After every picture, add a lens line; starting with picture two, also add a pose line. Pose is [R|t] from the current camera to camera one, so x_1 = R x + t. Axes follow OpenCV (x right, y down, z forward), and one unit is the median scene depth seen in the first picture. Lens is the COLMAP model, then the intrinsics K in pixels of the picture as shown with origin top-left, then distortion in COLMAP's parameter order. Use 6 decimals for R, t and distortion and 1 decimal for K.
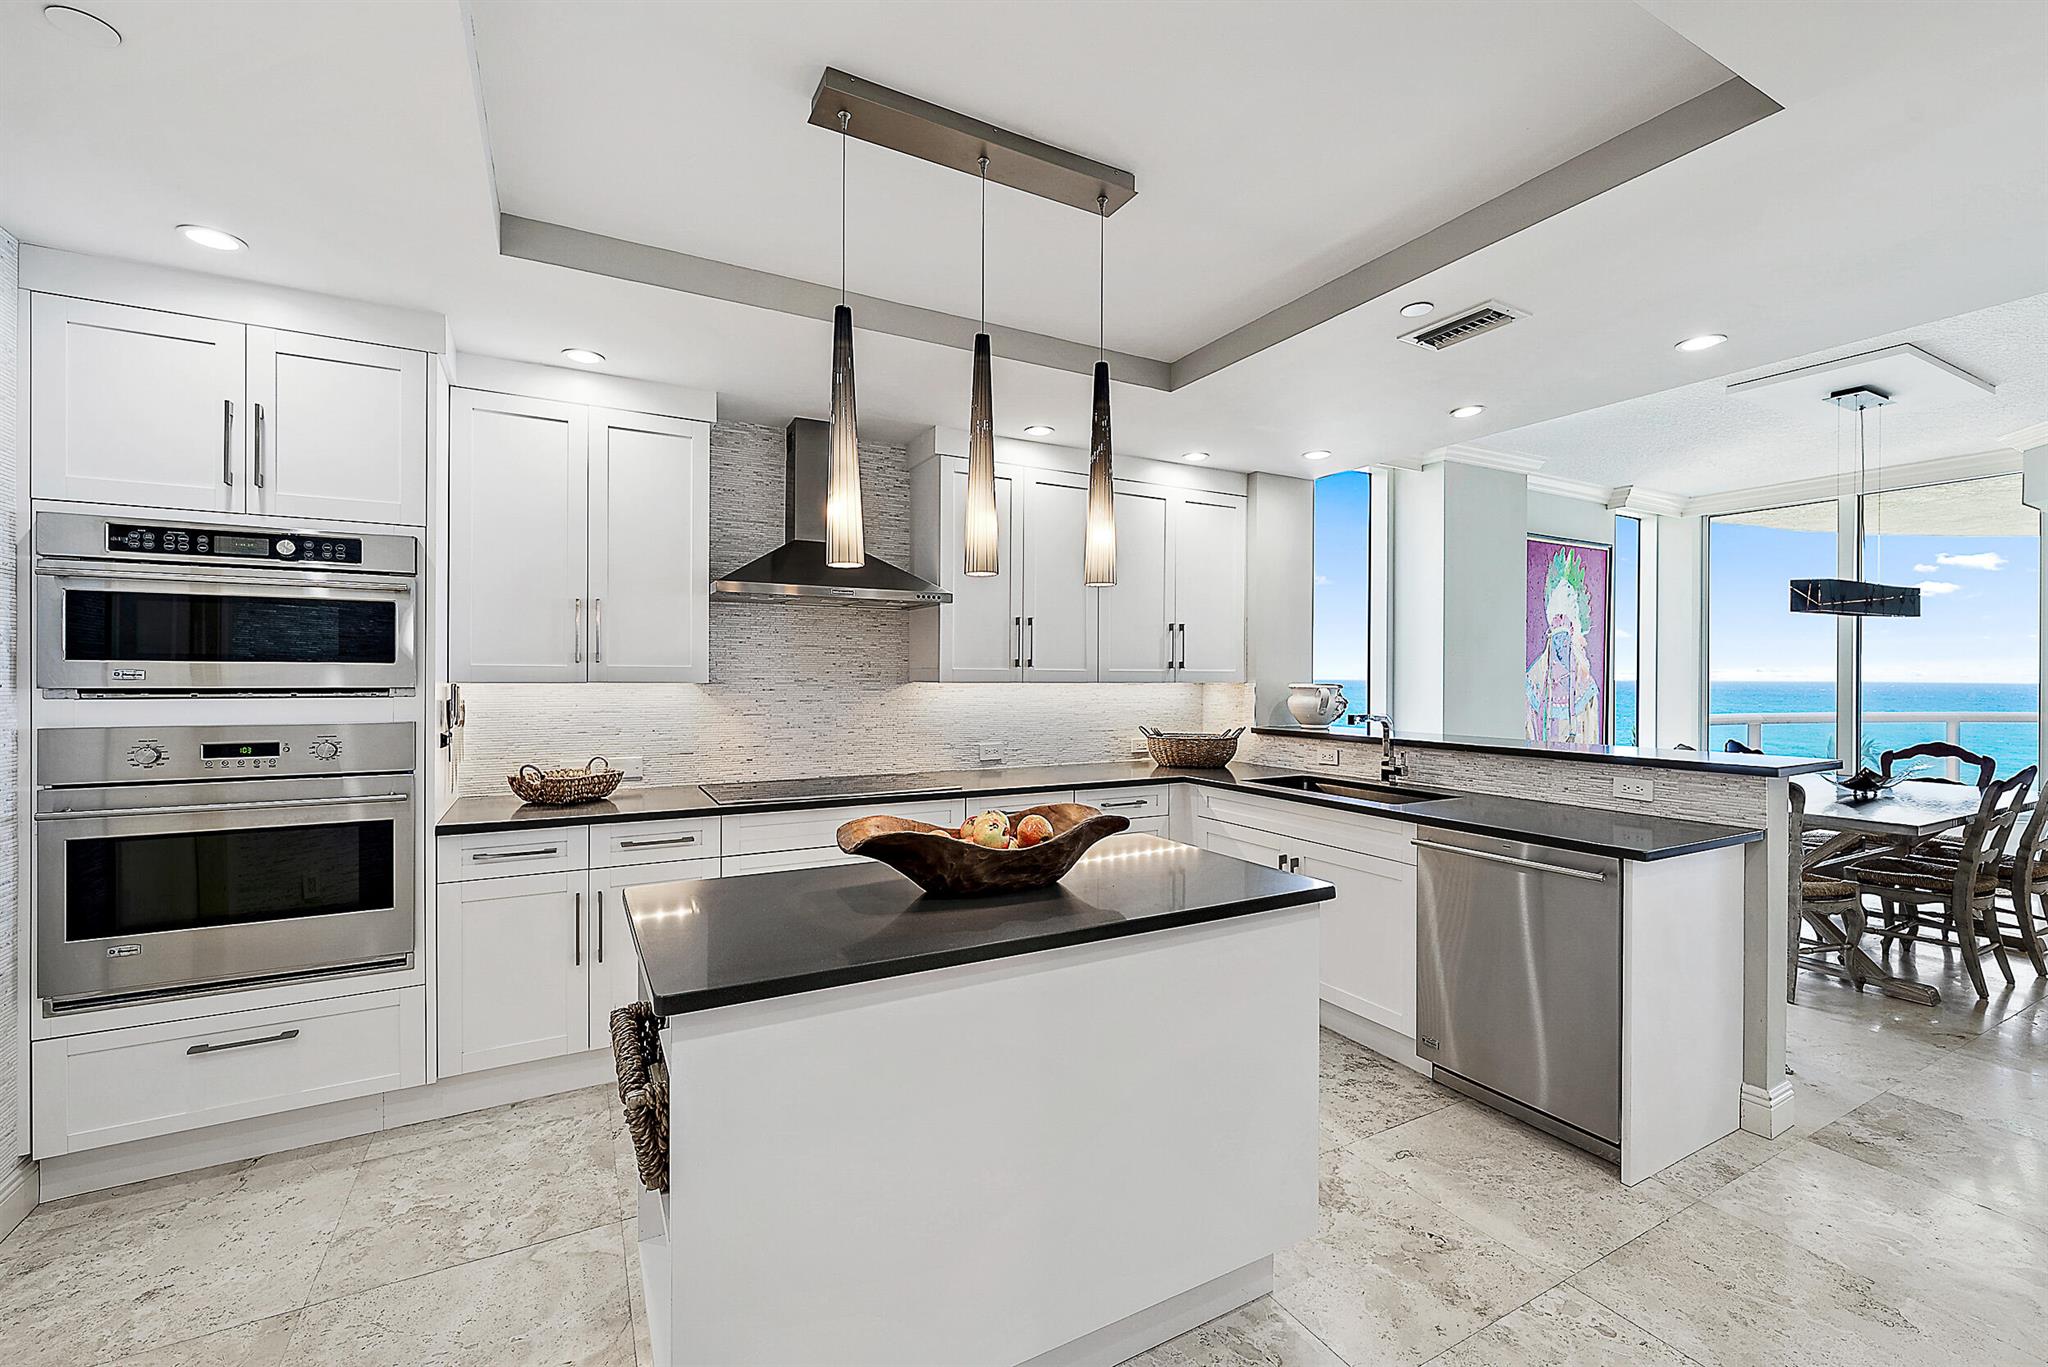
lens RADIAL K [[860.5, 0, 1024.0], [0, 860.5, 683.5], [0, 0, 1]] dist [0.002145, 0.000180]
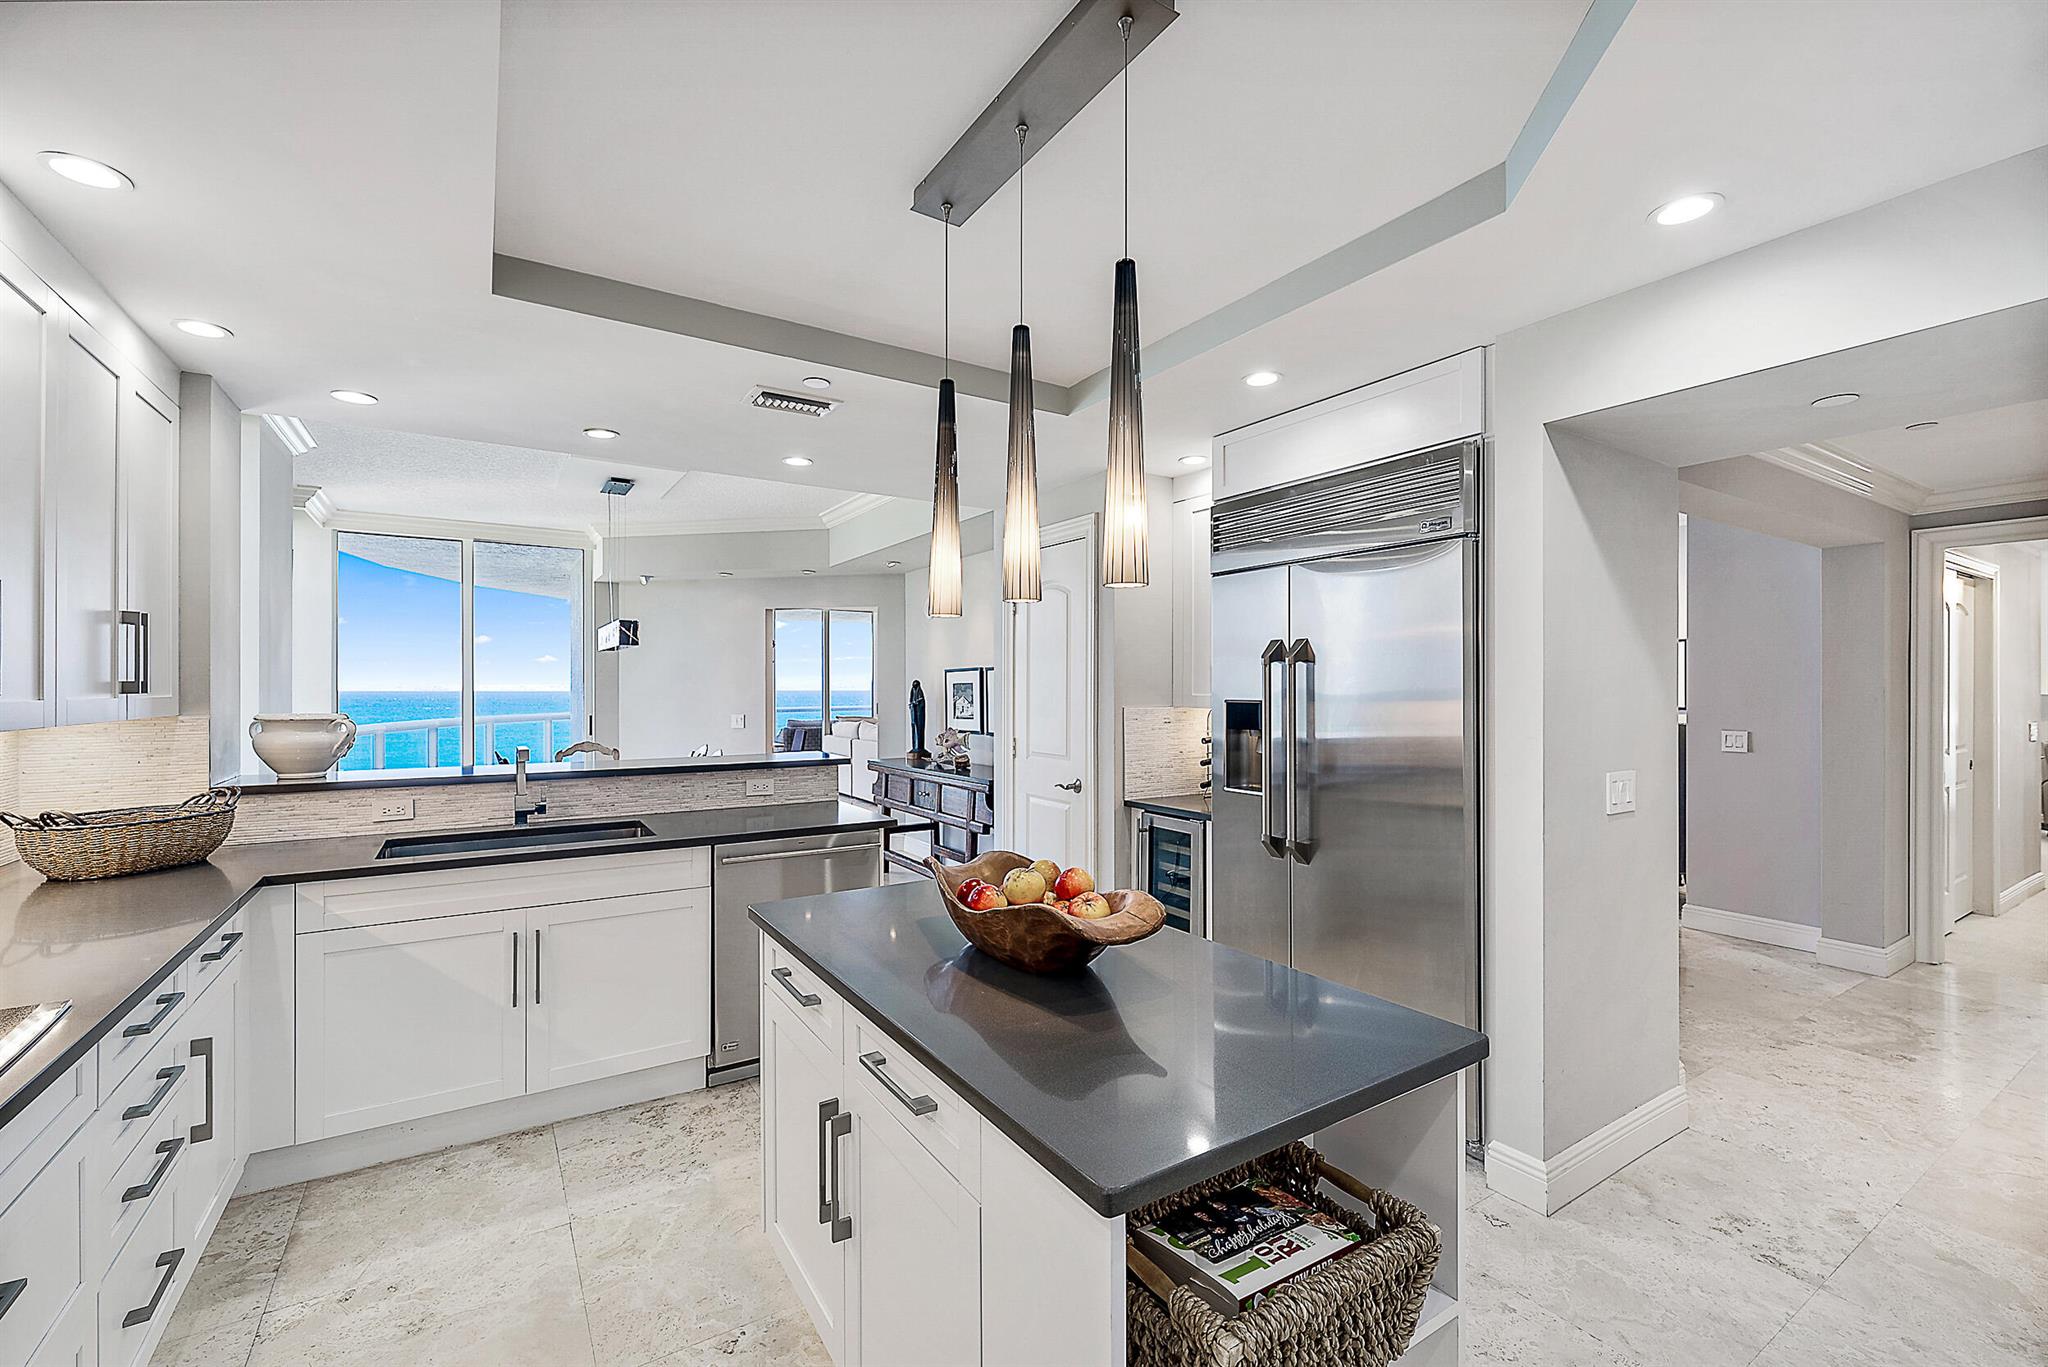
lens RADIAL K [[860.5, 0, 1024.0], [0, 860.5, 683.5], [0, 0, 1]] dist [0.002145, 0.000180]
pose [[-0.064129, -0.000206, 0.997942, -0.536760], [0.010446, 0.999945, 0.000878, -0.025812], [-0.997887, 0.010481, -0.064124, 0.619343]]
